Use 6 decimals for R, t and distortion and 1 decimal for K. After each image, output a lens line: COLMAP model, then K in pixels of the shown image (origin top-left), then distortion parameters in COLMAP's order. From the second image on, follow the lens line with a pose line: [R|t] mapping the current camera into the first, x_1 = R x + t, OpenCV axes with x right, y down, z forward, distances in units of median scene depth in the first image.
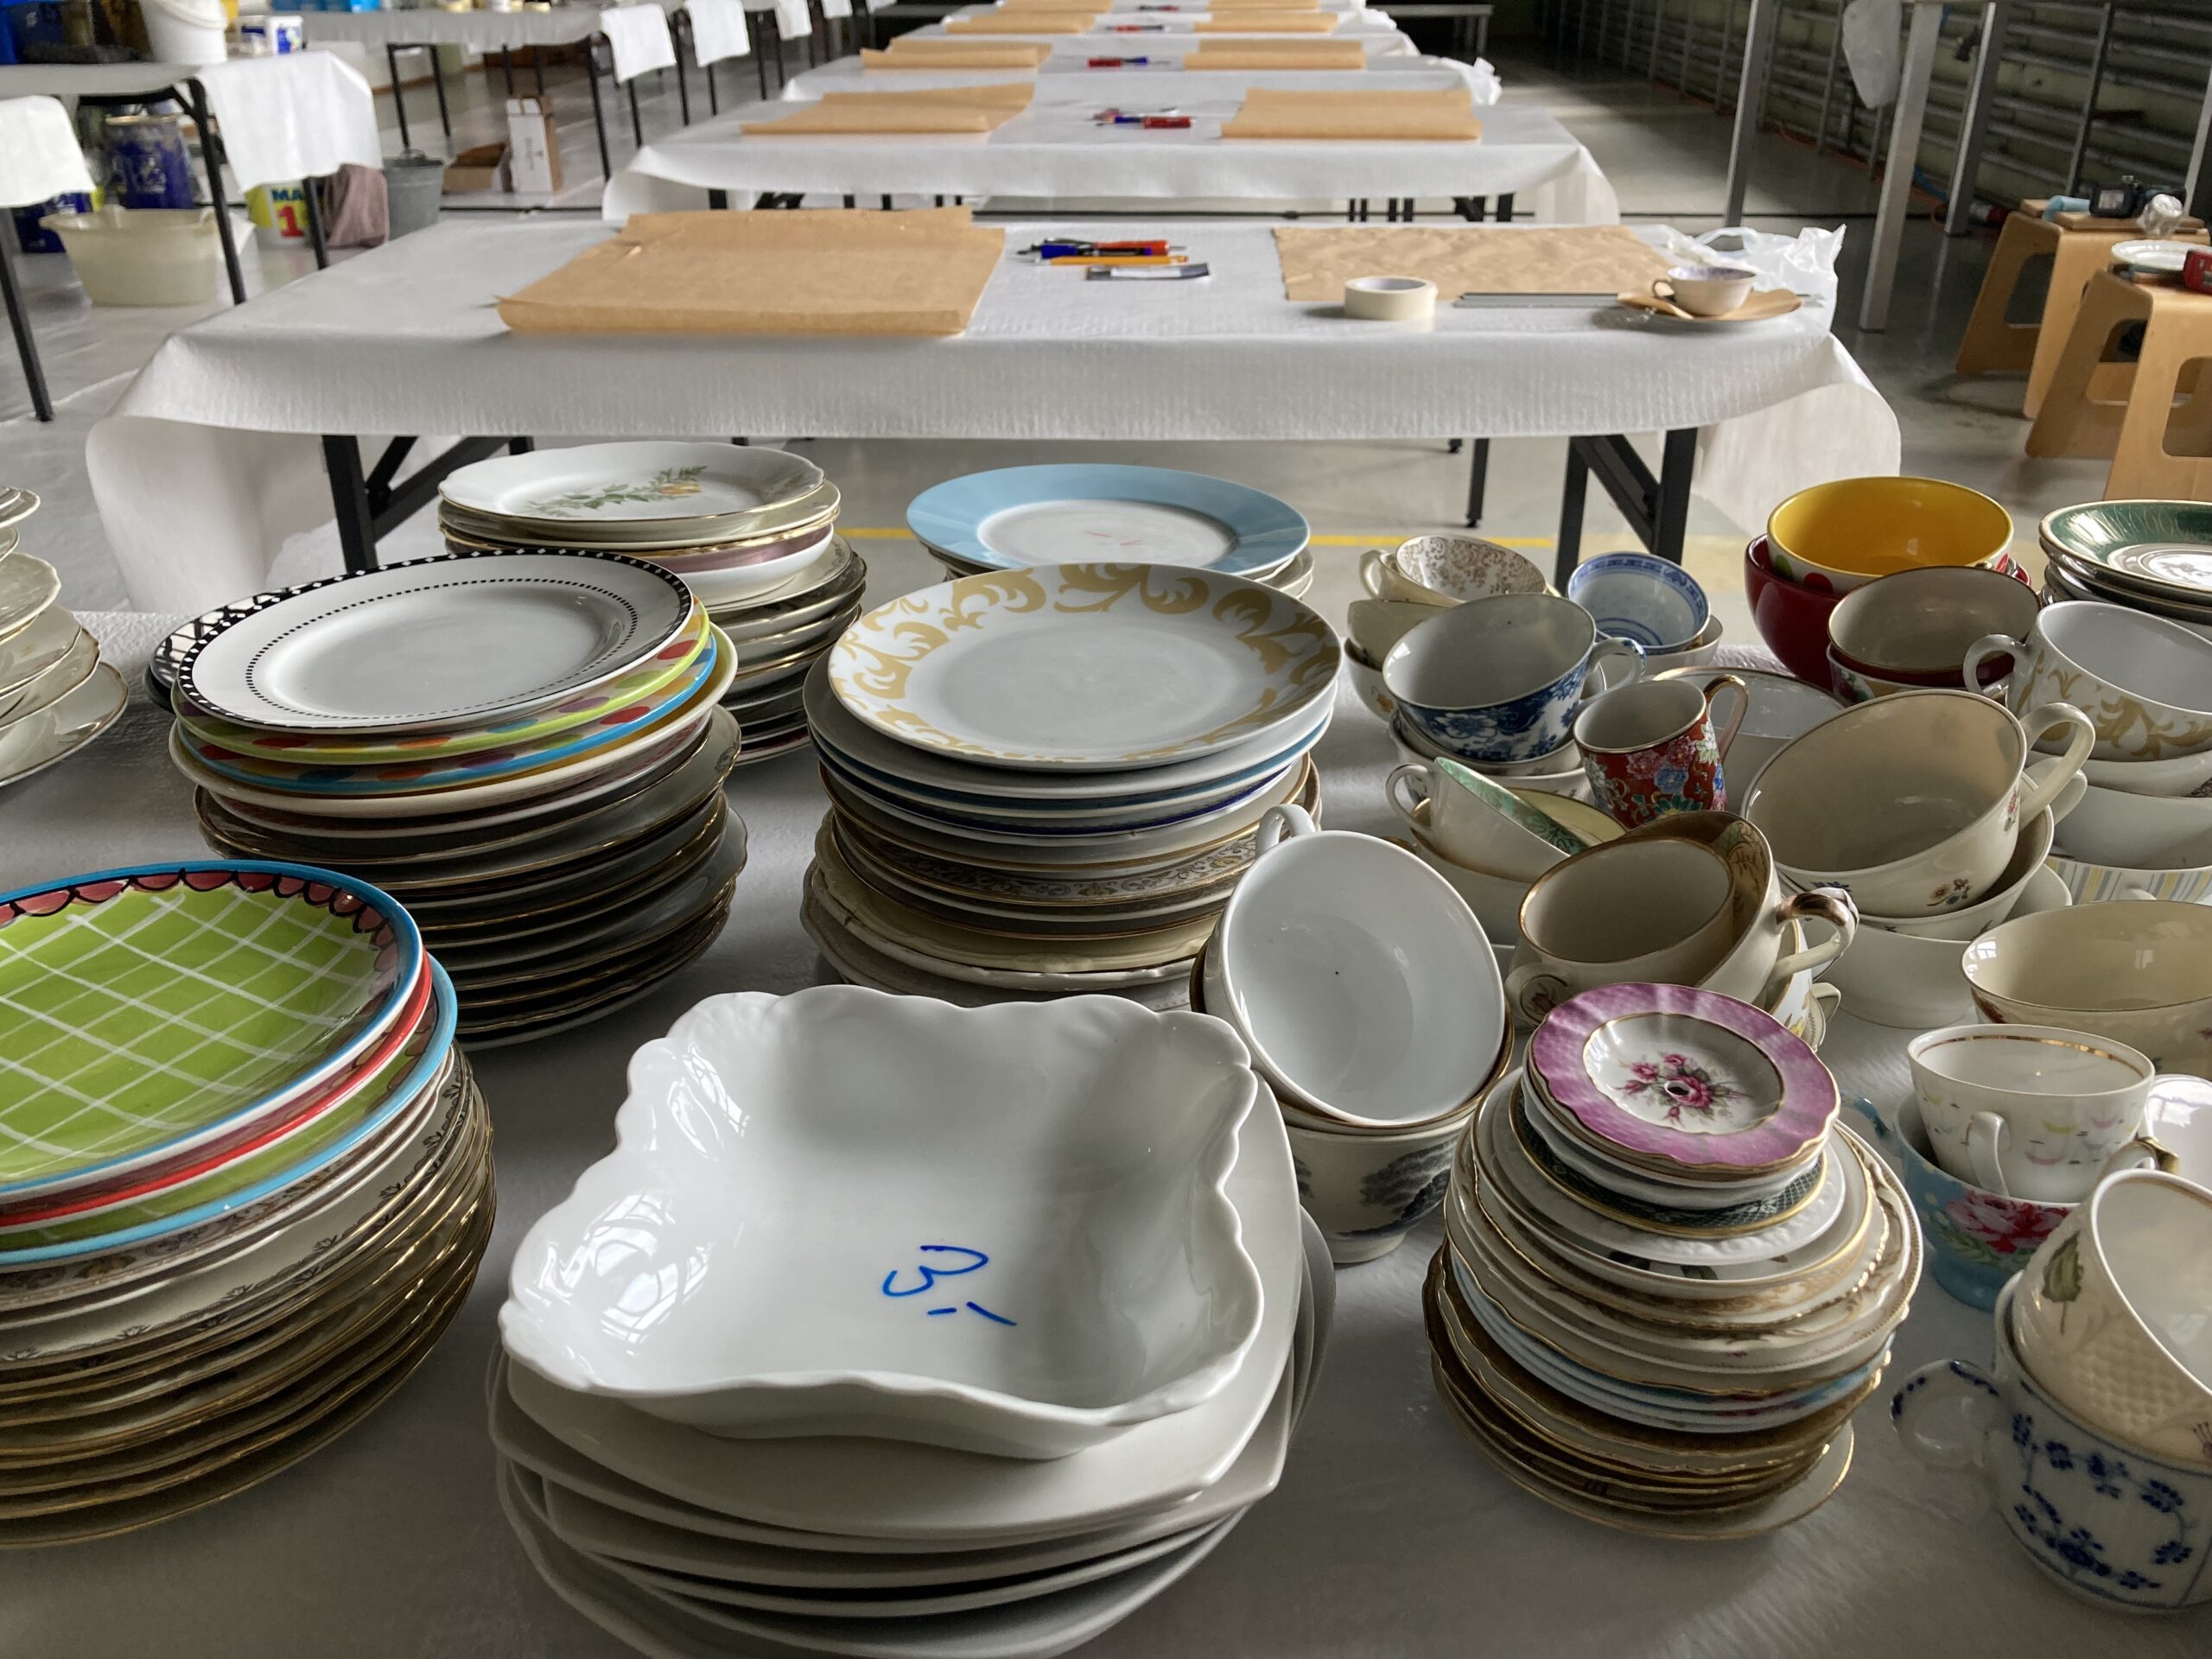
lens RADIAL K [[1770.0, 0, 1115.7], [0, 1770.0, 808.9], [0, 0, 1]] dist [0.043403, -0.046461]
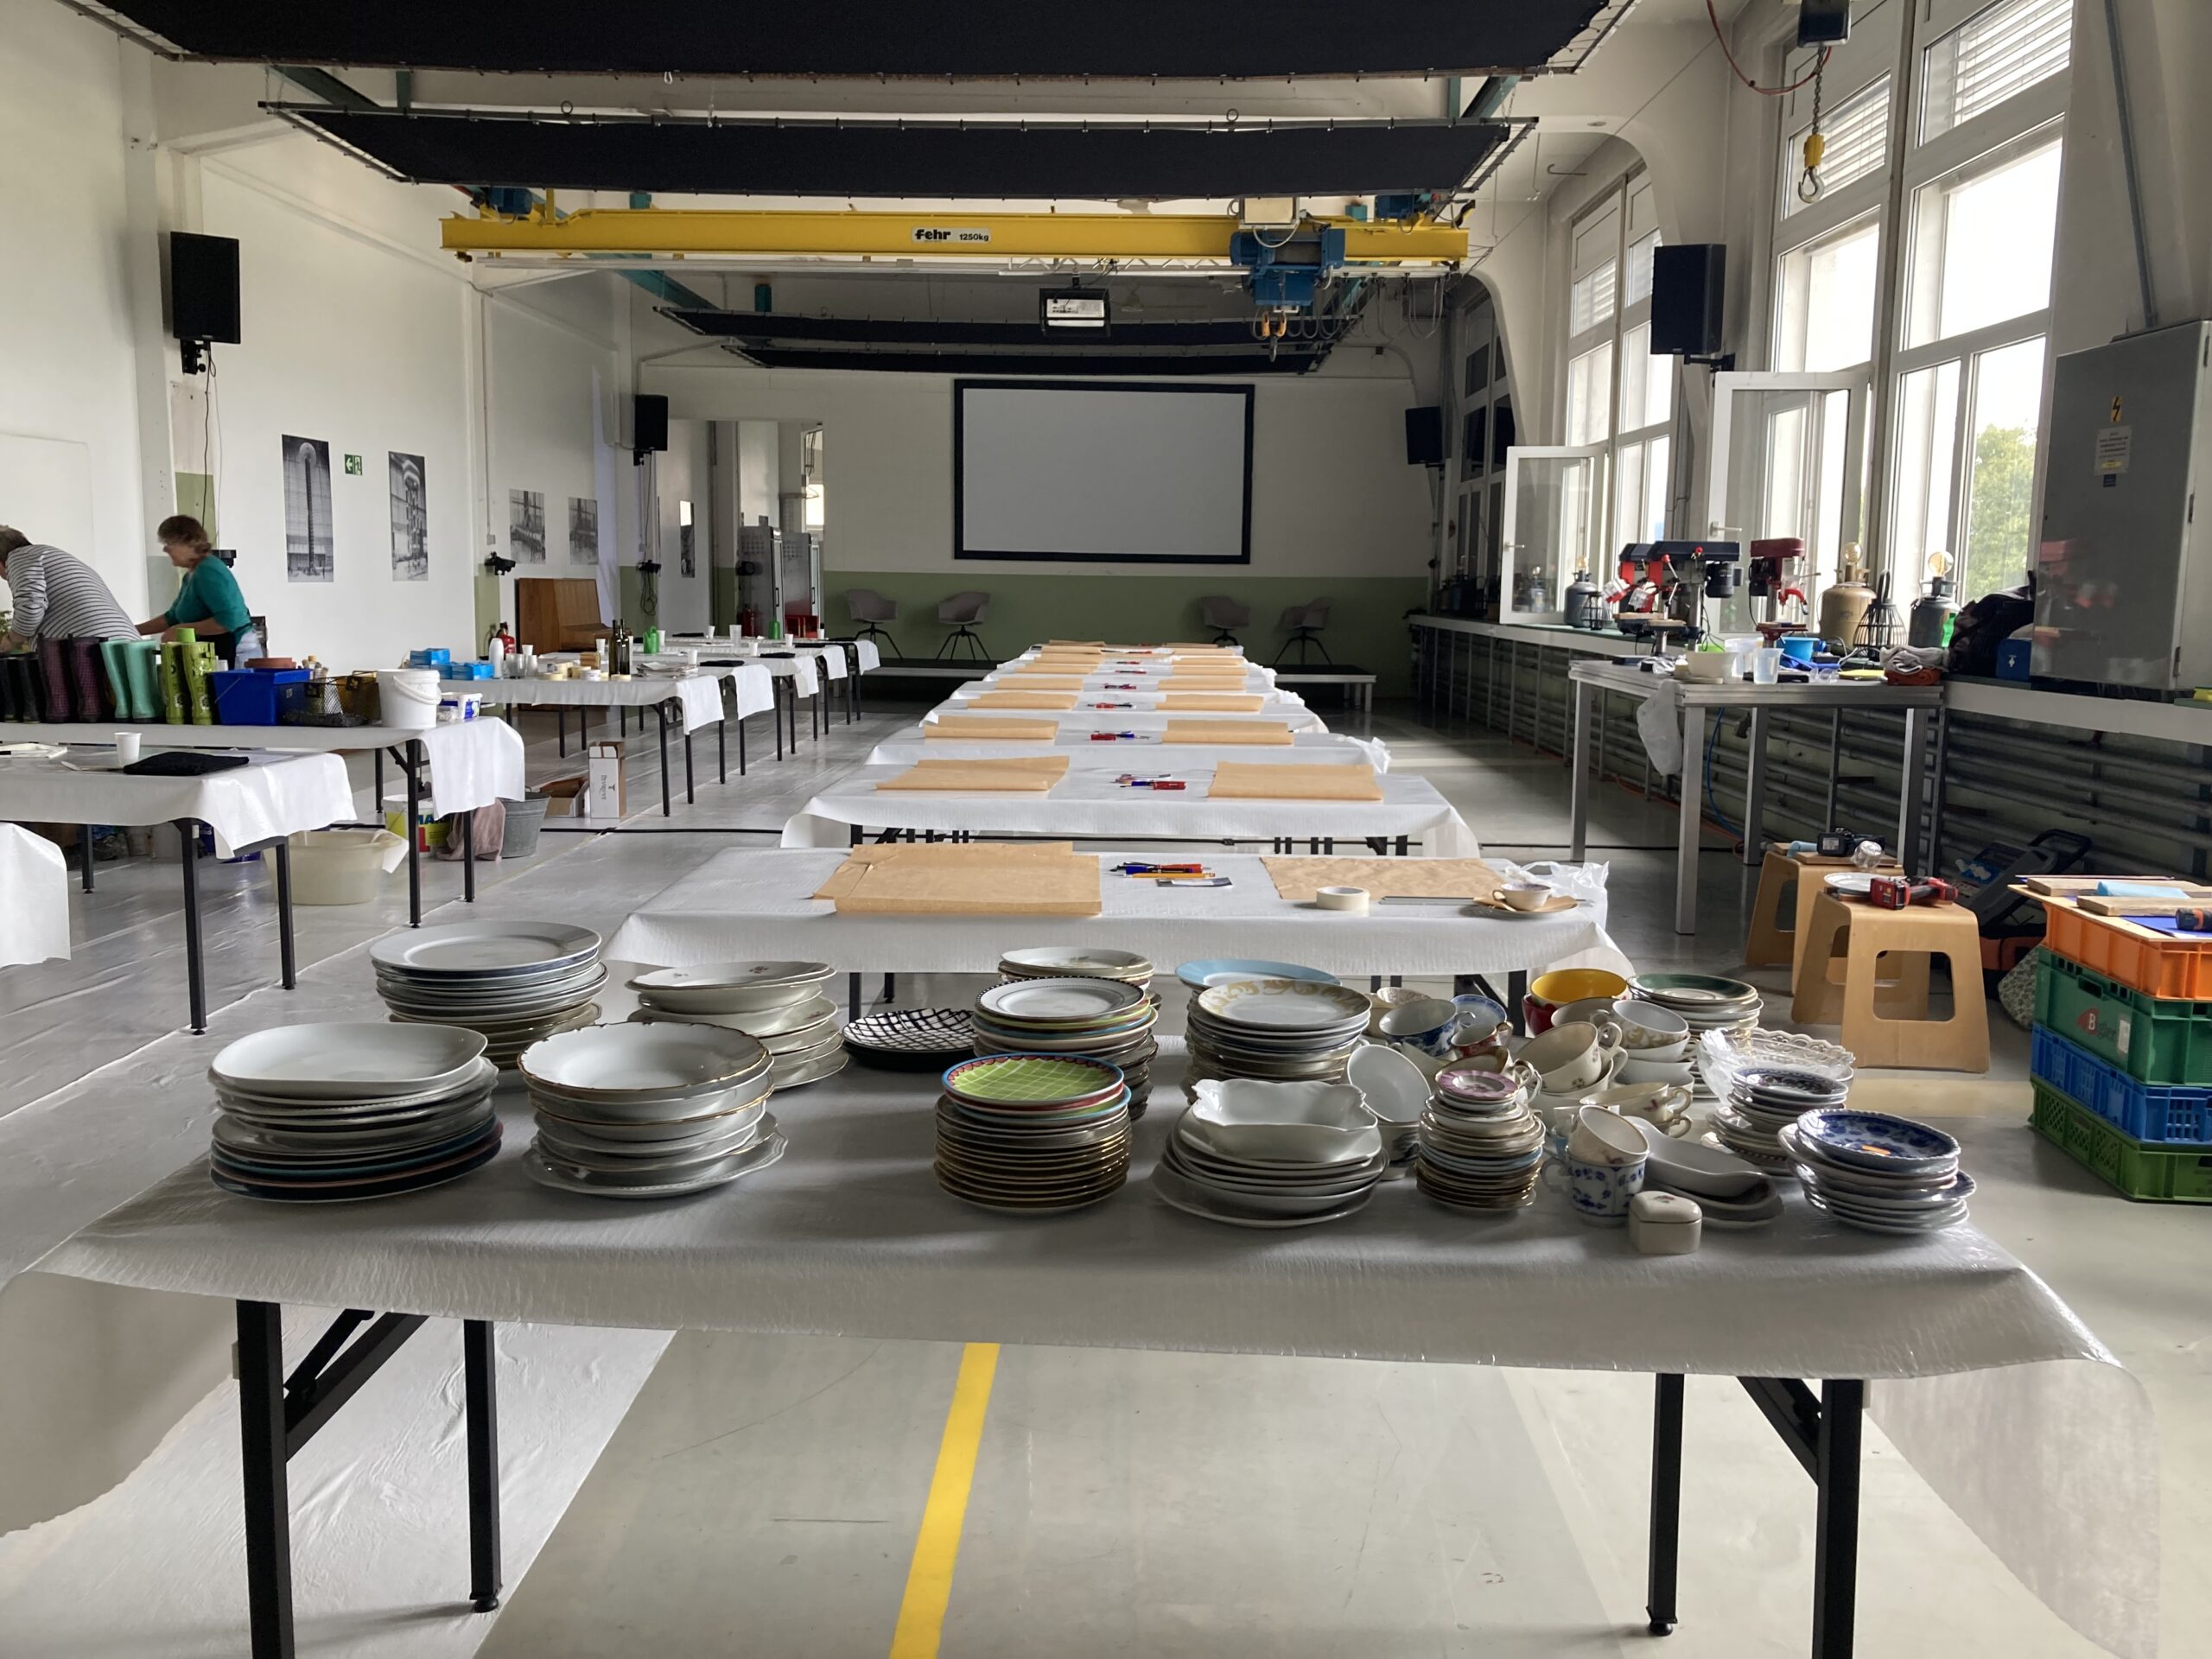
lens RADIAL K [[1770.0, 0, 1114.5], [0, 1770.0, 843.6], [0, 0, 1]] dist [0.043403, -0.046461]
pose [[0.998752, 0.011822, 0.048522, -0.069605], [0.003883, 0.950258, -0.311441, 0.090526], [-0.049790, 0.311241, 0.949026, -0.292702]]
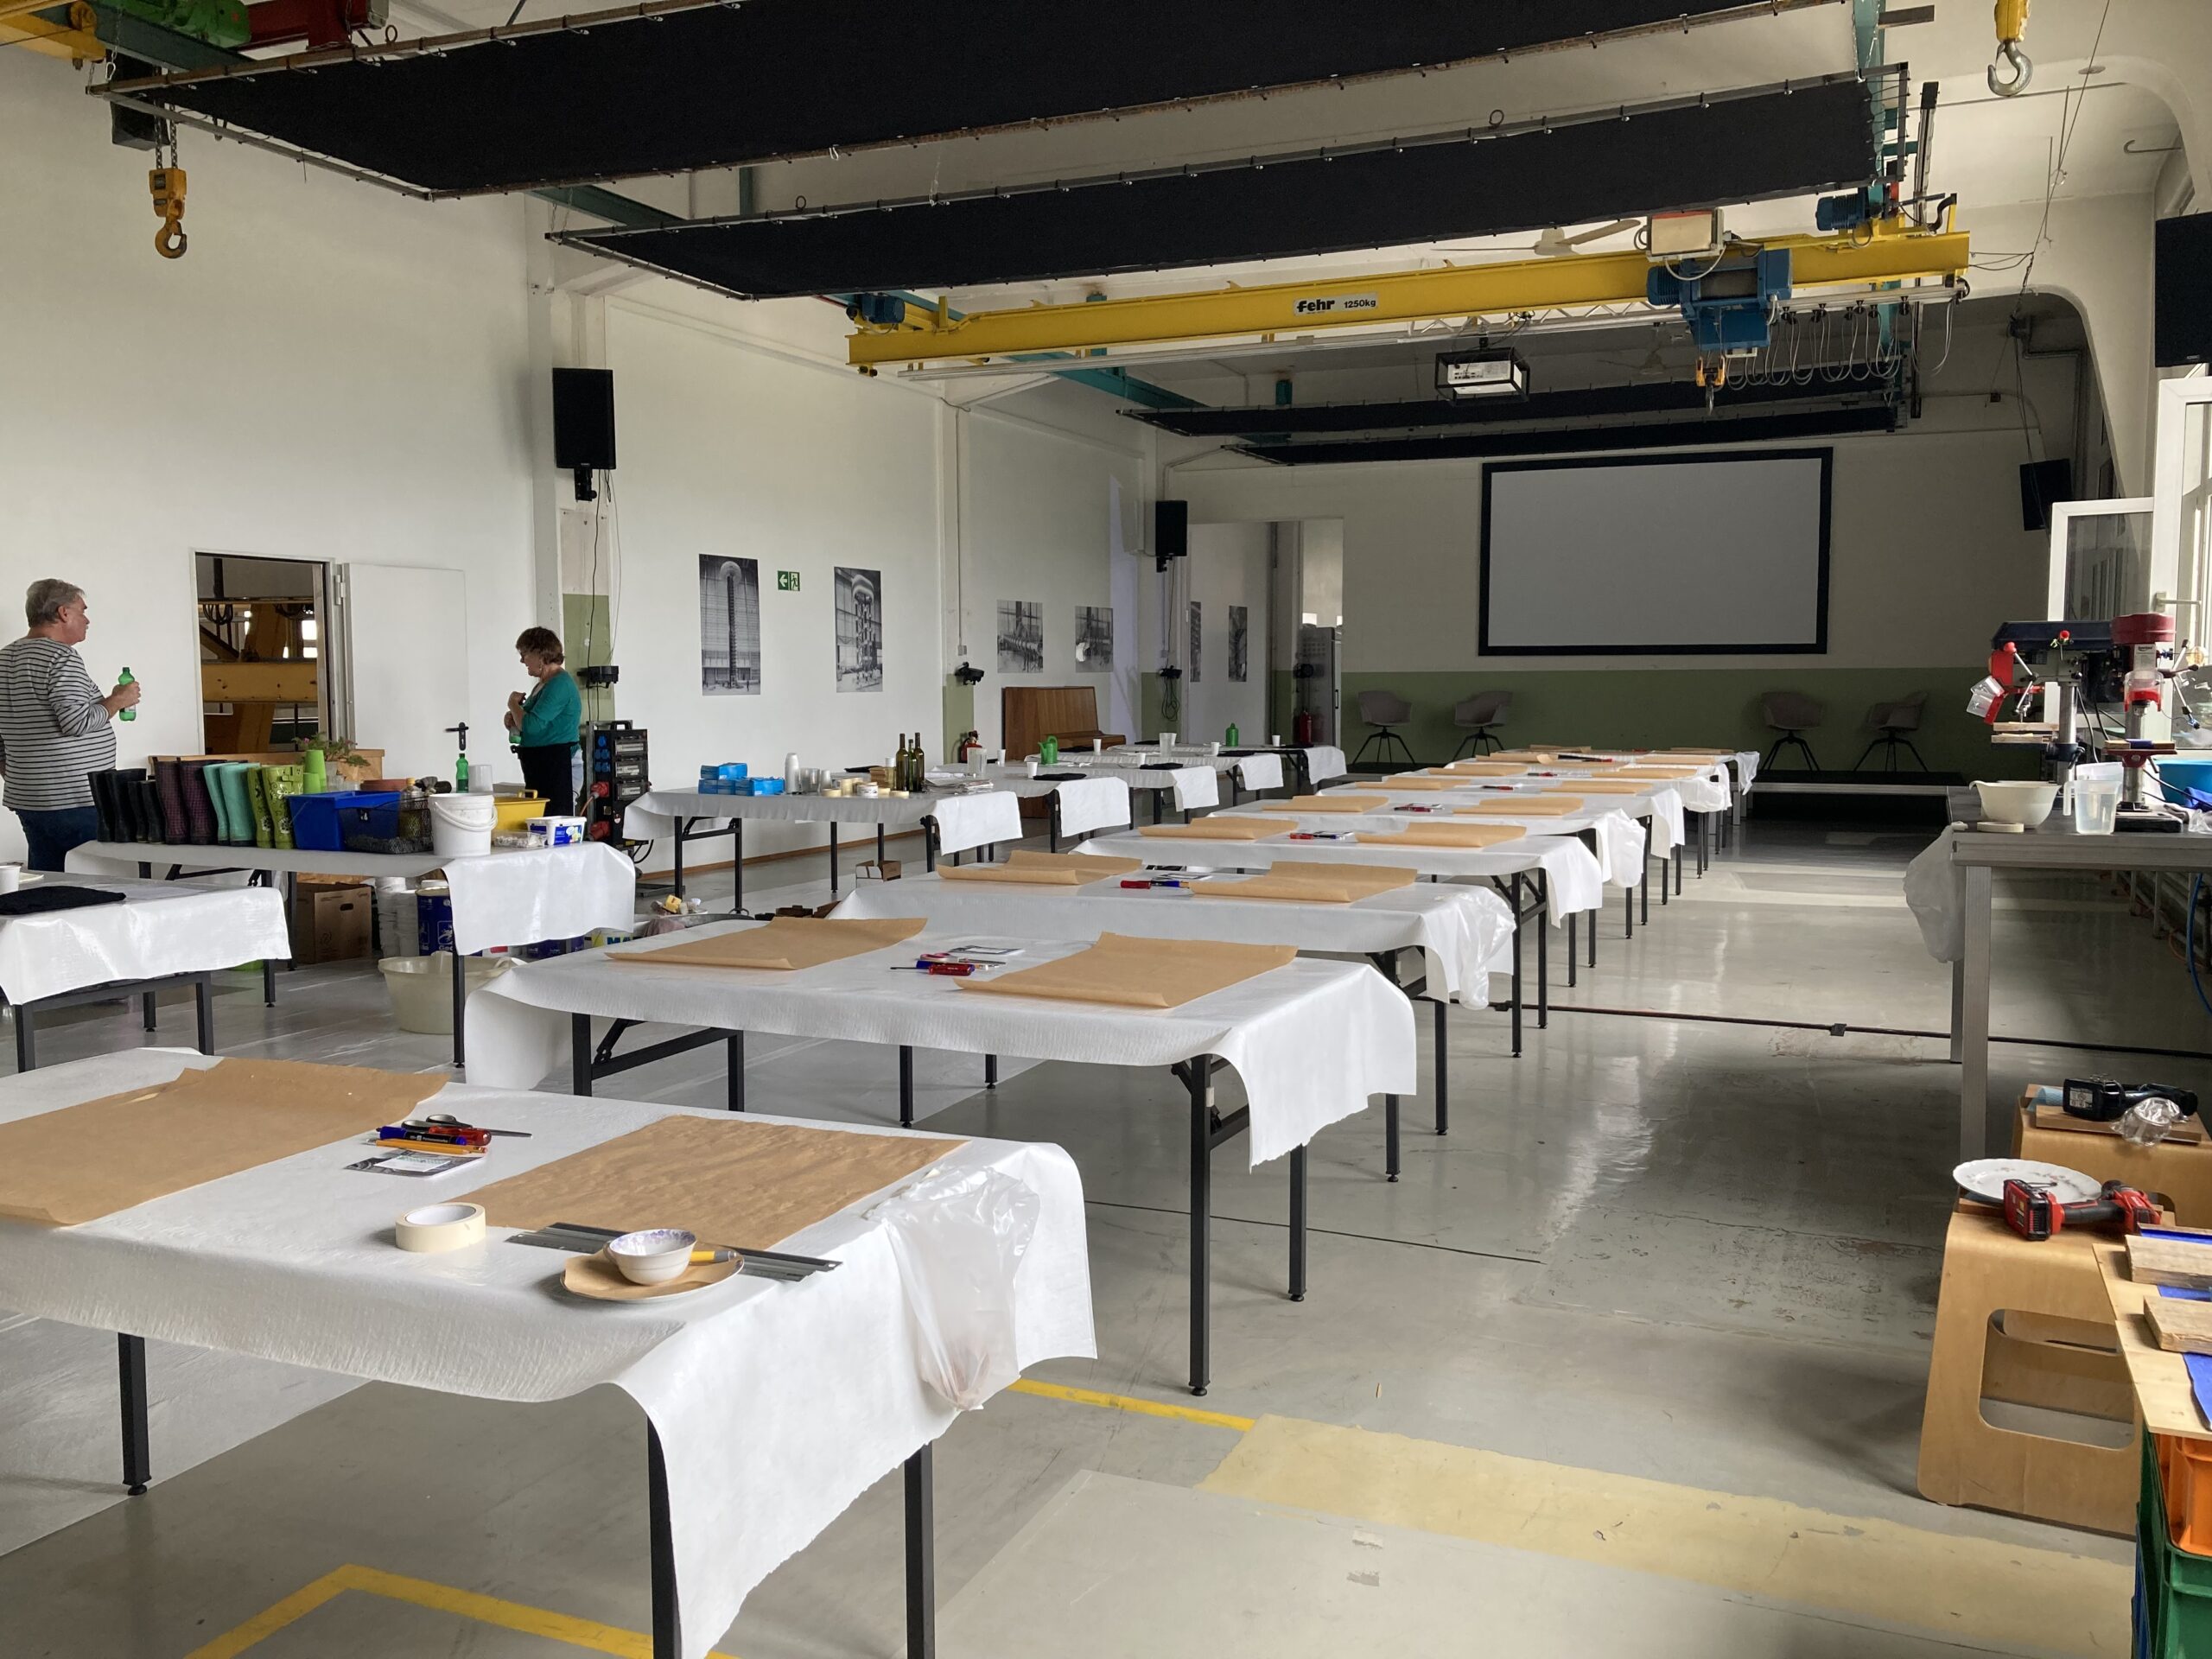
lens RADIAL K [[1770.0, 0, 1164.5], [0, 1770.0, 846.1], [0, 0, 1]] dist [0.043403, -0.046461]
pose [[0.943836, 0.034434, -0.328615, 0.417436], [-0.149721, 0.931161, -0.332450, -0.098127], [0.294545, 0.362979, 0.884019, 0.052115]]
